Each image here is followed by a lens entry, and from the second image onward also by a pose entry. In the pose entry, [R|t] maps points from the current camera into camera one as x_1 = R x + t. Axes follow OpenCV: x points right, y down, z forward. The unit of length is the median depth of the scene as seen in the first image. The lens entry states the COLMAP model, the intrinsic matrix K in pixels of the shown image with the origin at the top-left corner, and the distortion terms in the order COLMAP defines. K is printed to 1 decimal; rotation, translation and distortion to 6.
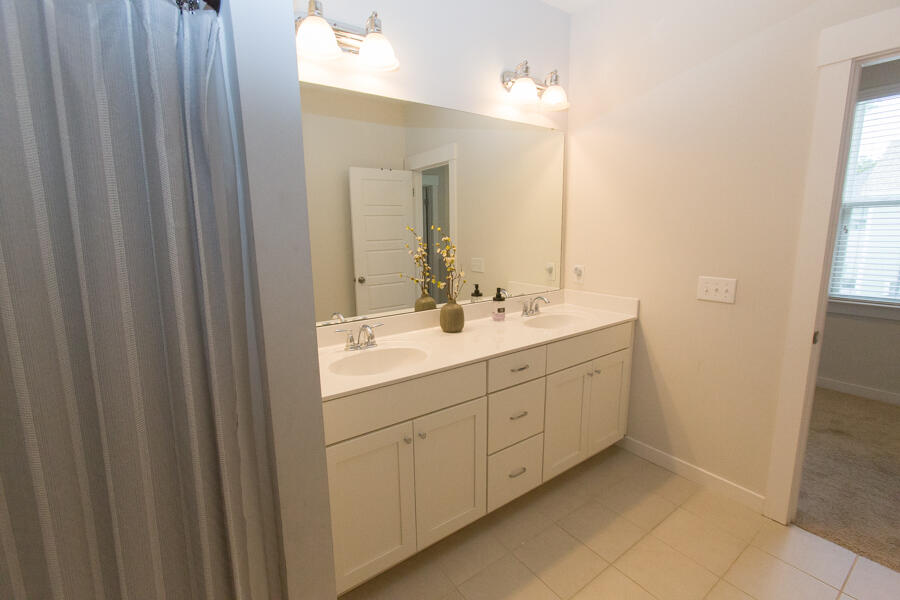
lens RADIAL K [[392.2, 0, 450.0], [0, 392.2, 300.0], [0, 0, 1]] dist [-0.004062, -0.000382]
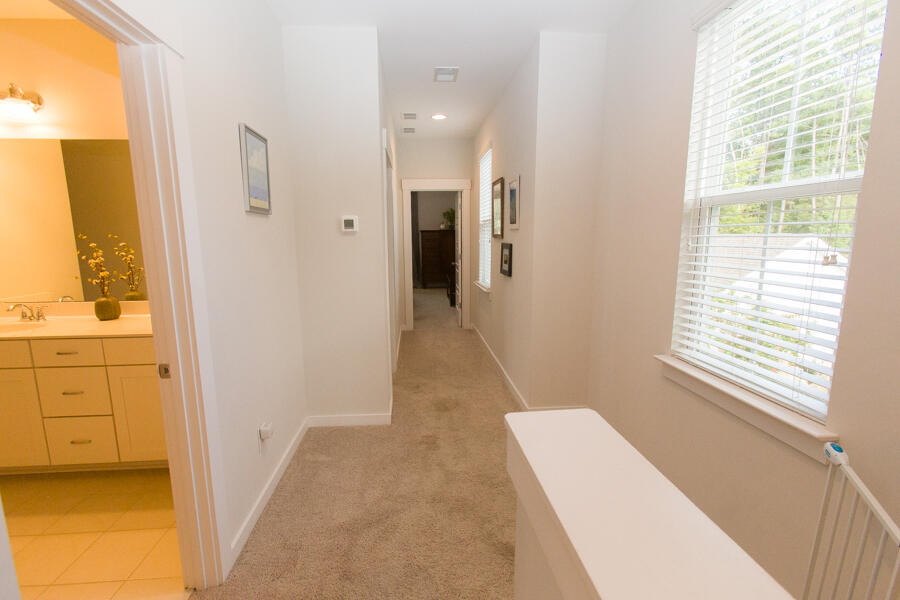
lens RADIAL K [[392.2, 0, 450.0], [0, 392.2, 300.0], [0, 0, 1]] dist [-0.004062, -0.000382]
pose [[0.865473, 0.079596, -0.494592, 1.612042], [-0.089369, 0.995991, 0.003904, -0.087366], [0.492920, 0.040822, 0.869117, 0.486669]]
